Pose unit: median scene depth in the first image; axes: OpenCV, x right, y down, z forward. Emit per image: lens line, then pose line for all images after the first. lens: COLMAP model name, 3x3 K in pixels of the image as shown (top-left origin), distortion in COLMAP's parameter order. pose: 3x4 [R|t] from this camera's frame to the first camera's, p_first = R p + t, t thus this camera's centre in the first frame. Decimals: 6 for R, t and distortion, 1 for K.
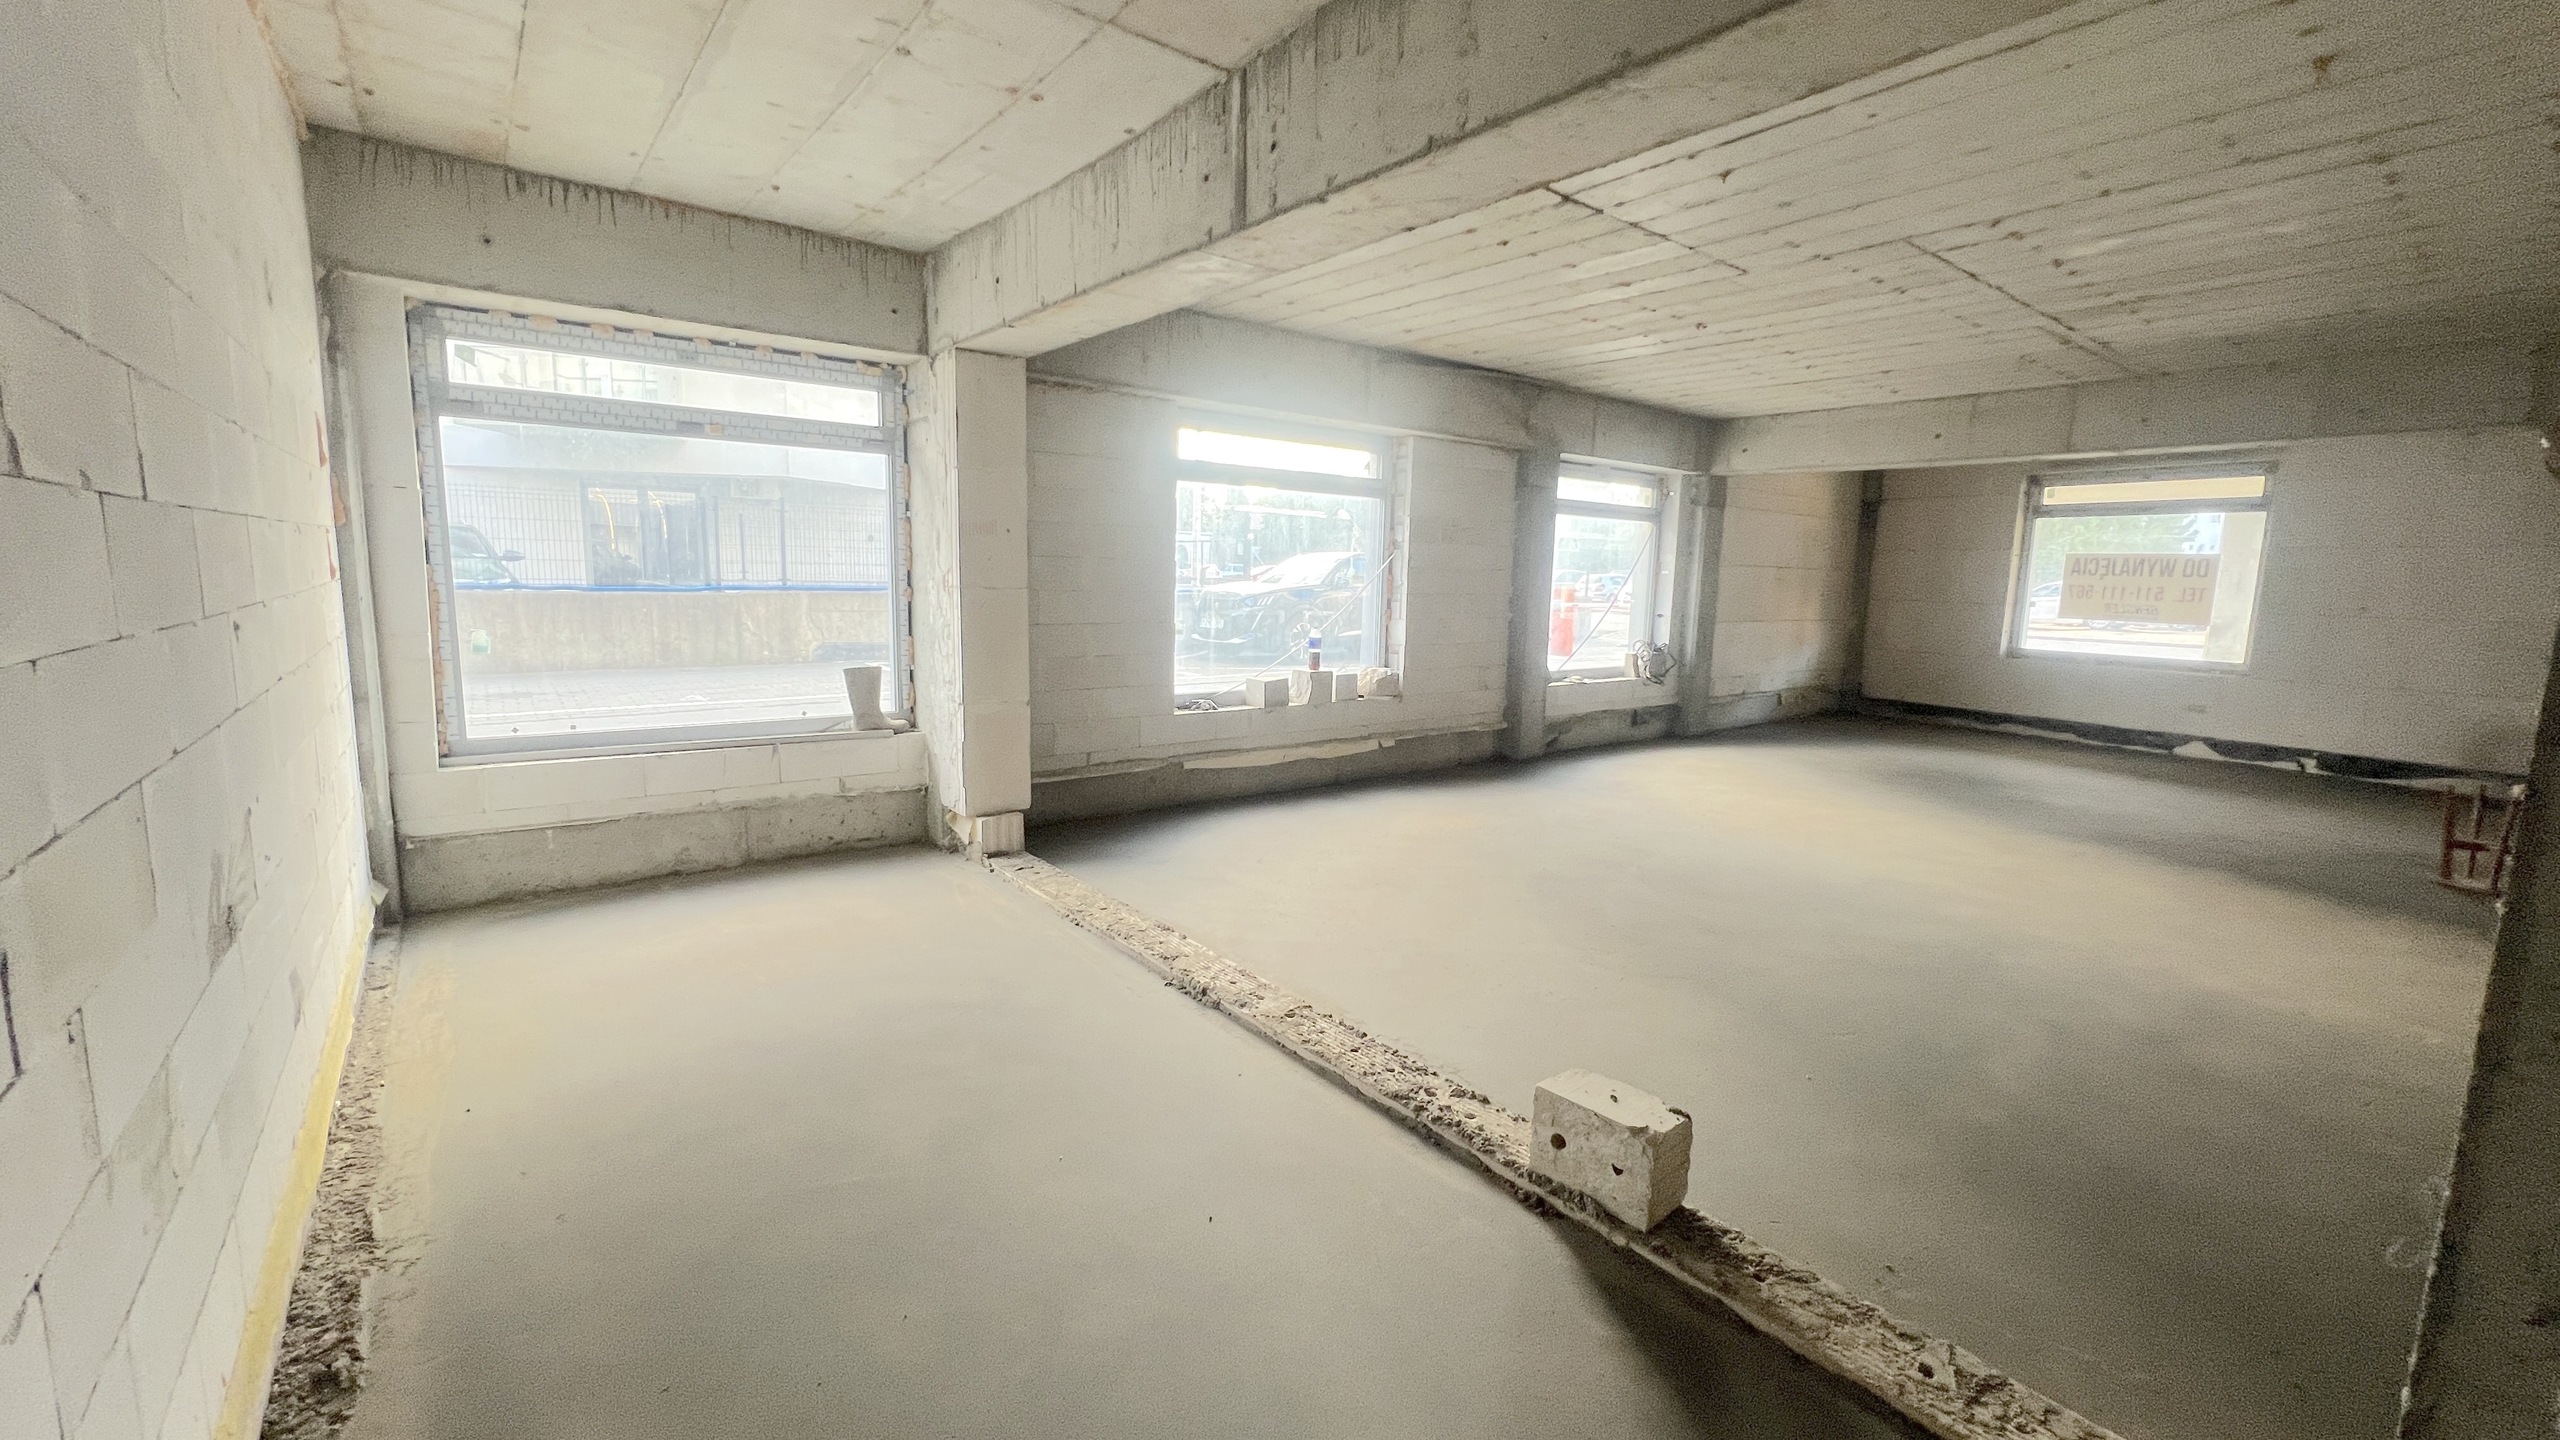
lens RADIAL K [[1021.1, 0, 1277.0], [0, 1021.1, 713.4], [0, 0, 1]] dist [-0.002093, 0.000211]
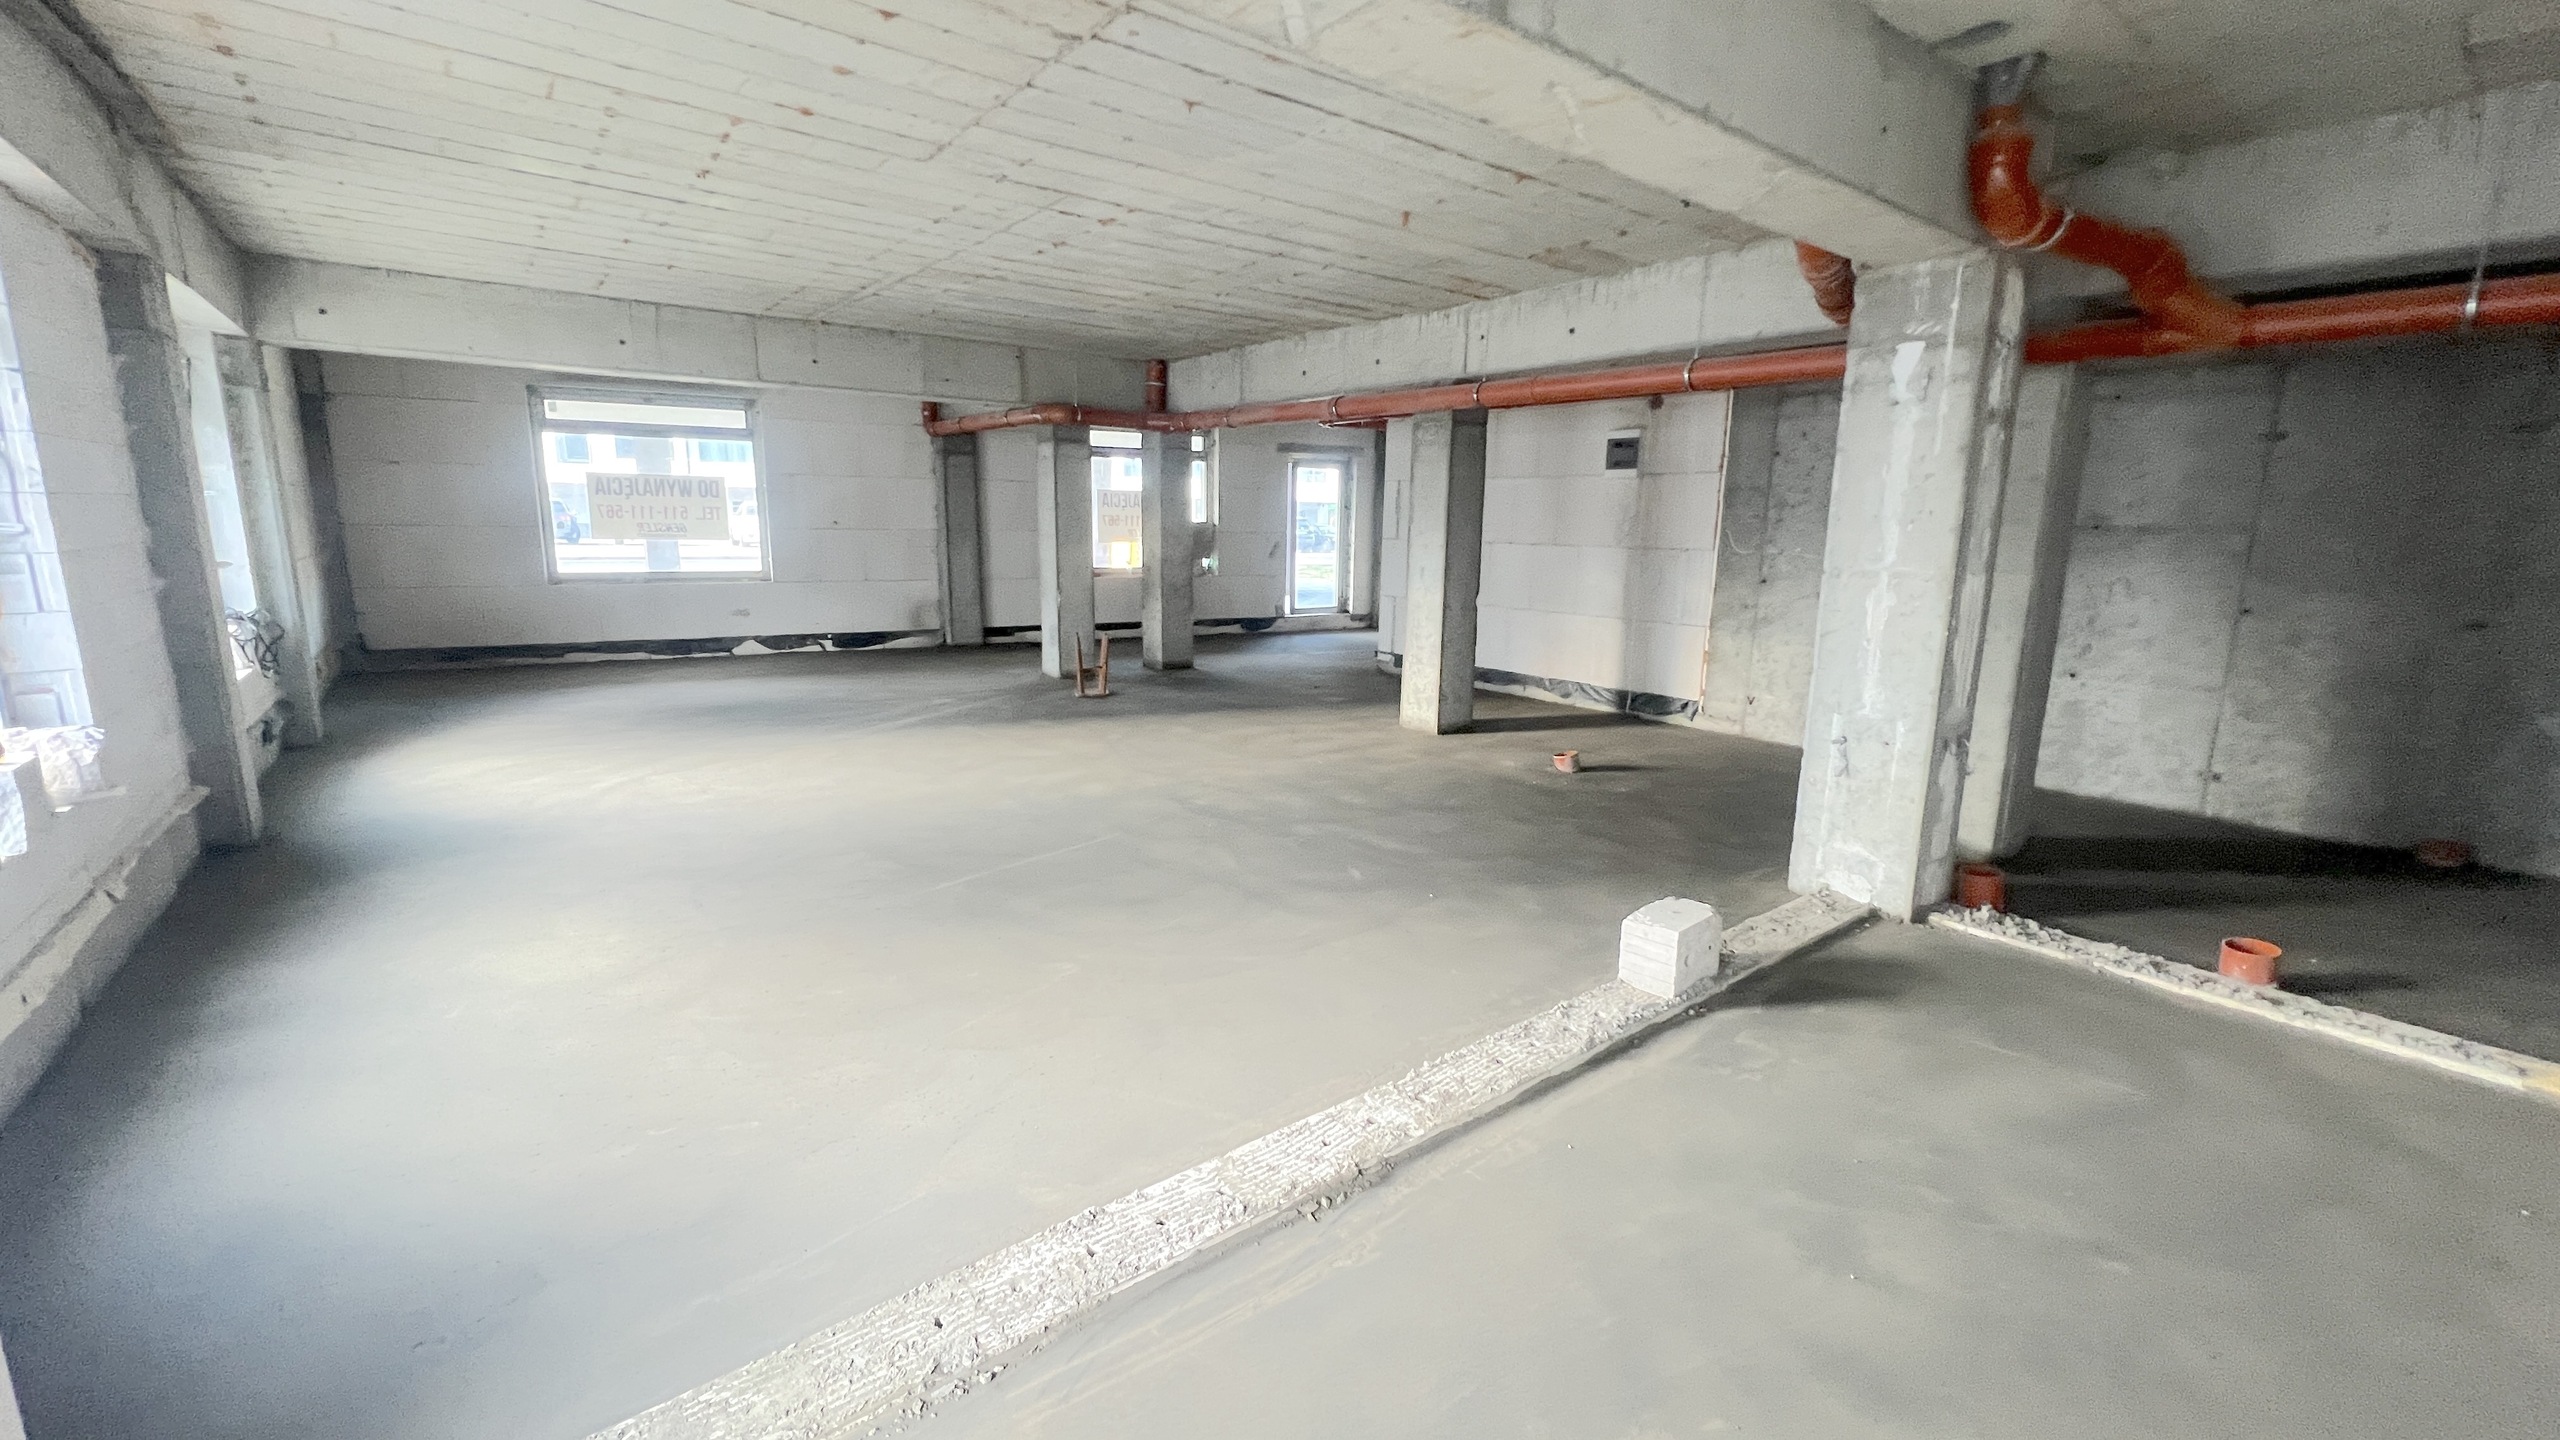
lens RADIAL K [[1021.1, 0, 1274.8], [0, 1021.1, 712.2], [0, 0, 1]] dist [-0.002093, 0.000211]
pose [[0.003781, -0.210488, 0.977589, -0.275526], [0.122426, 0.970340, 0.208454, -0.068564], [-0.992470, 0.118894, 0.029438, 0.416626]]
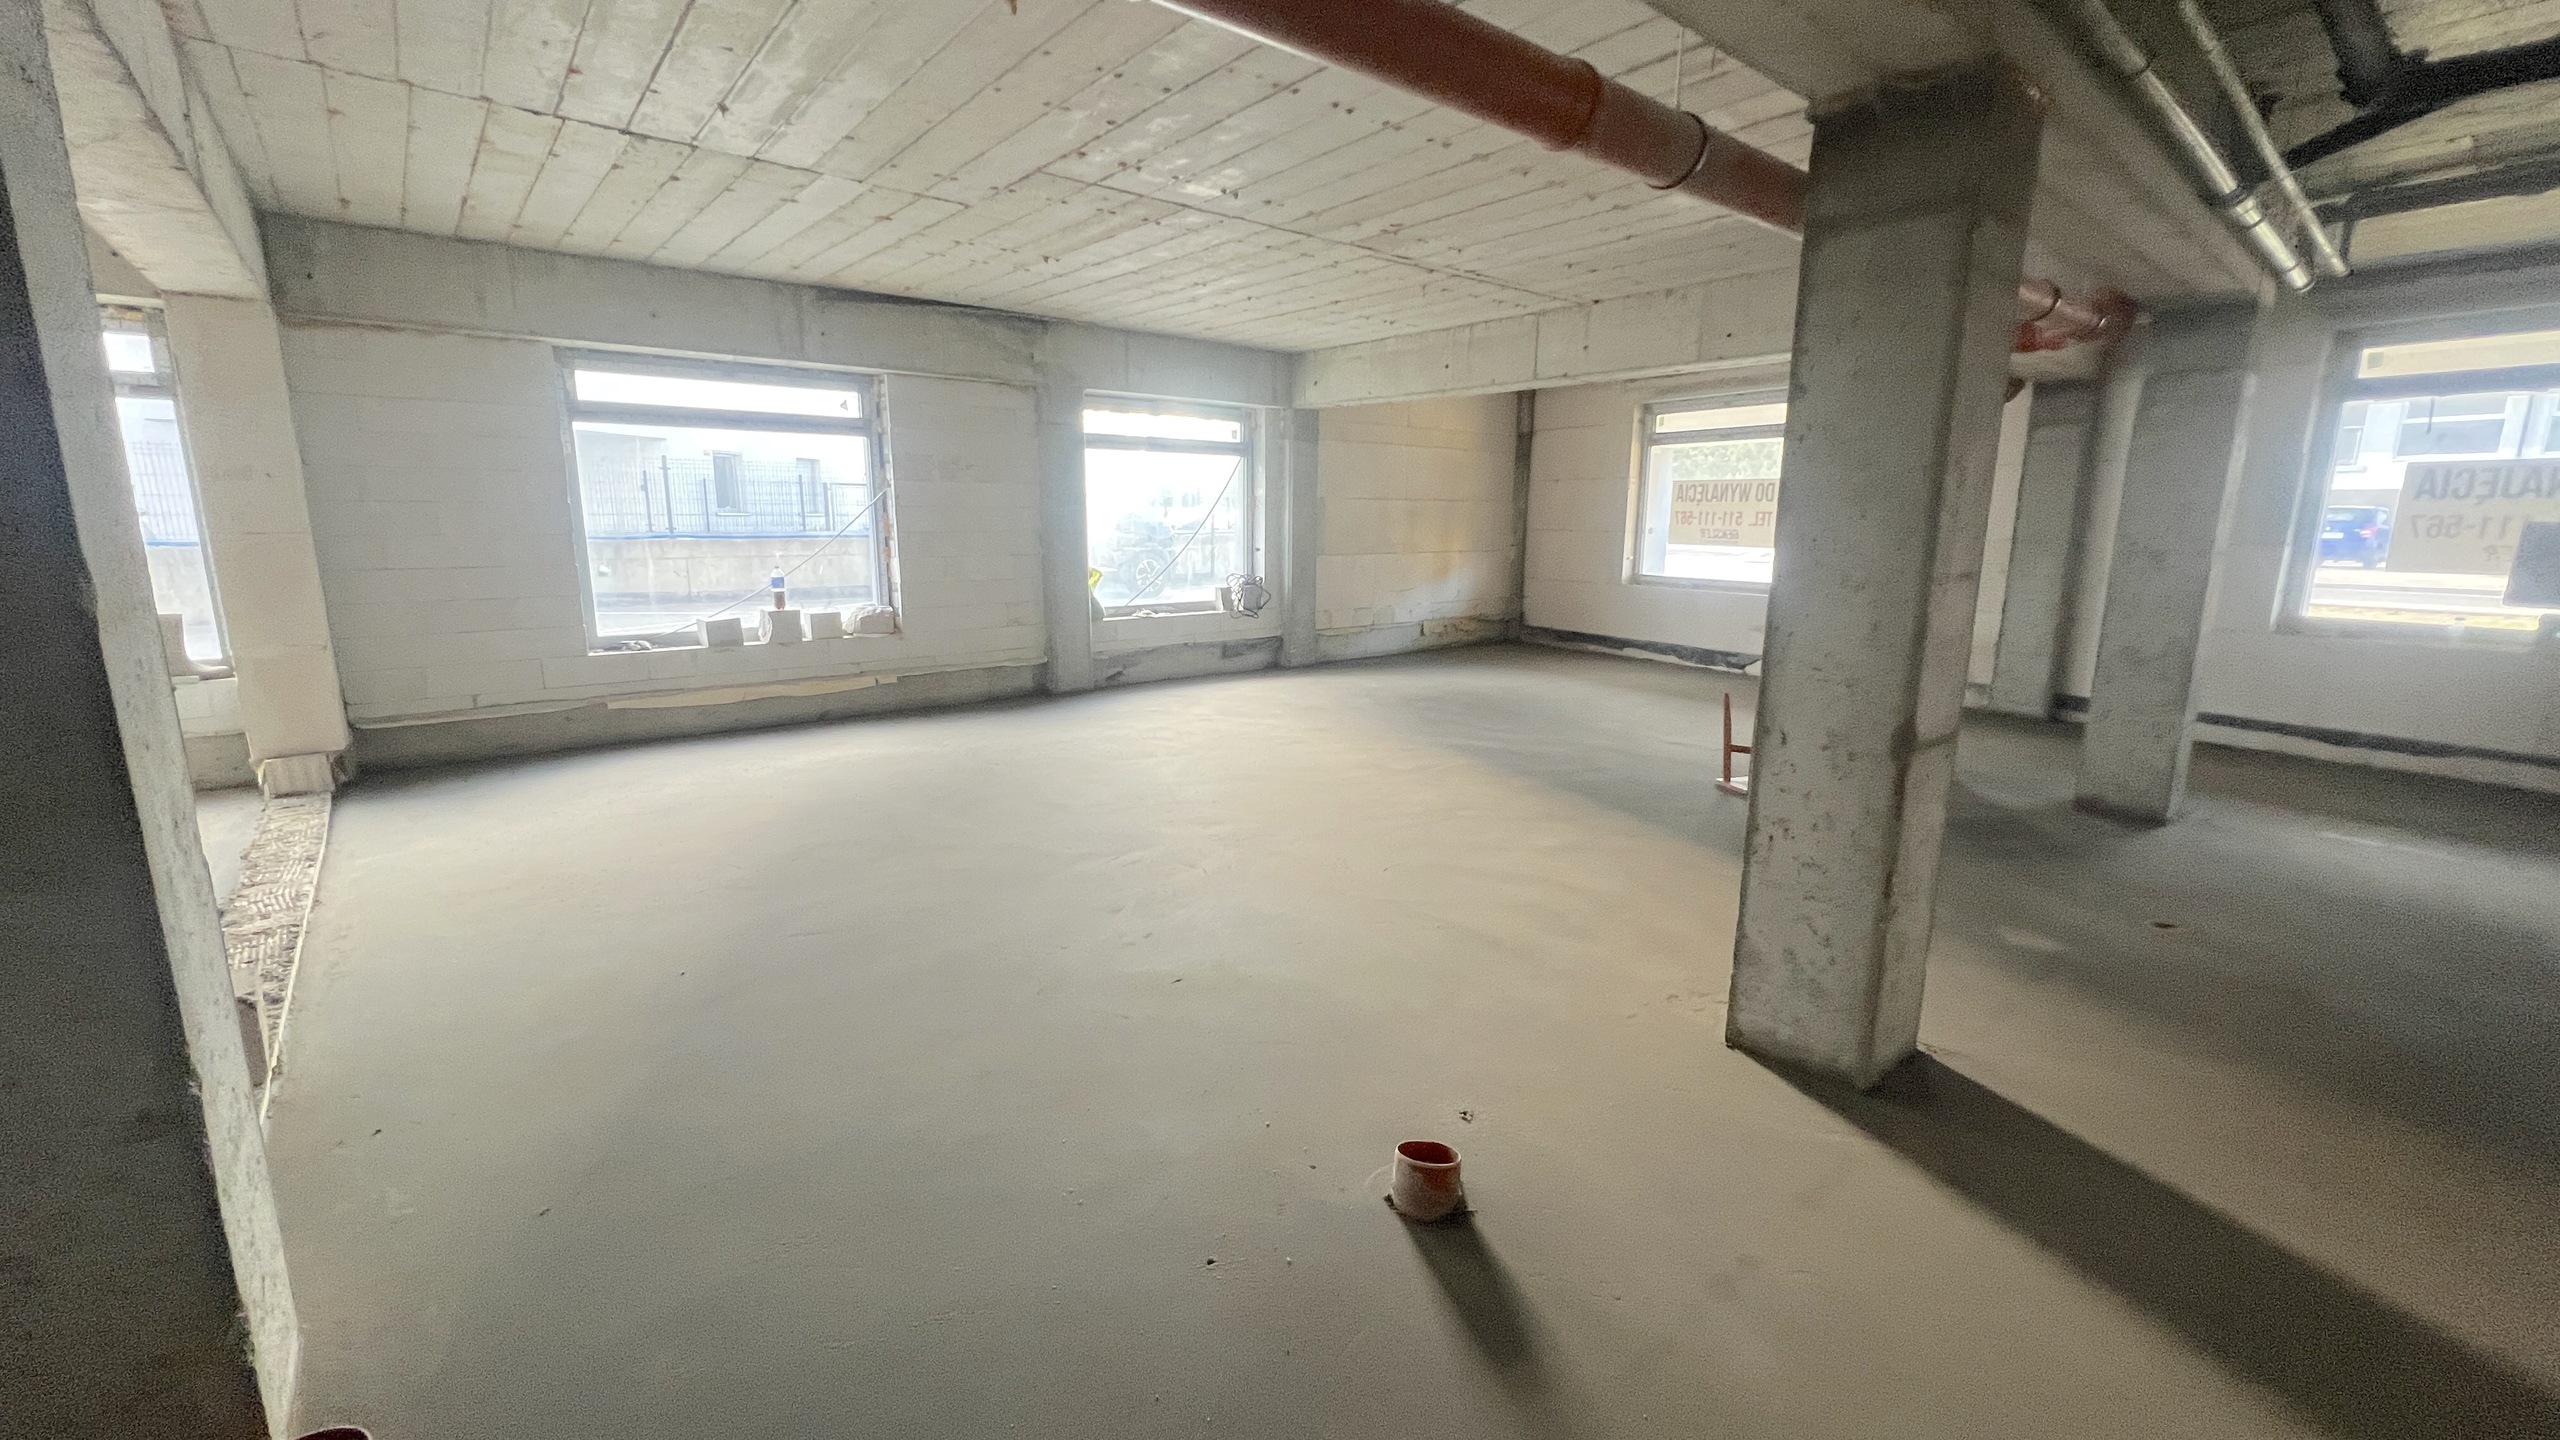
lens RADIAL K [[1021.1, 0, 1275.9], [0, 1021.1, 710.9], [0, 0, 1]] dist [-0.002093, 0.000211]
pose [[0.999212, -0.025195, 0.030681, 0.410335], [0.023583, 0.998378, 0.051817, 0.014555], [-0.031937, -0.051053, 0.998185, -0.028870]]
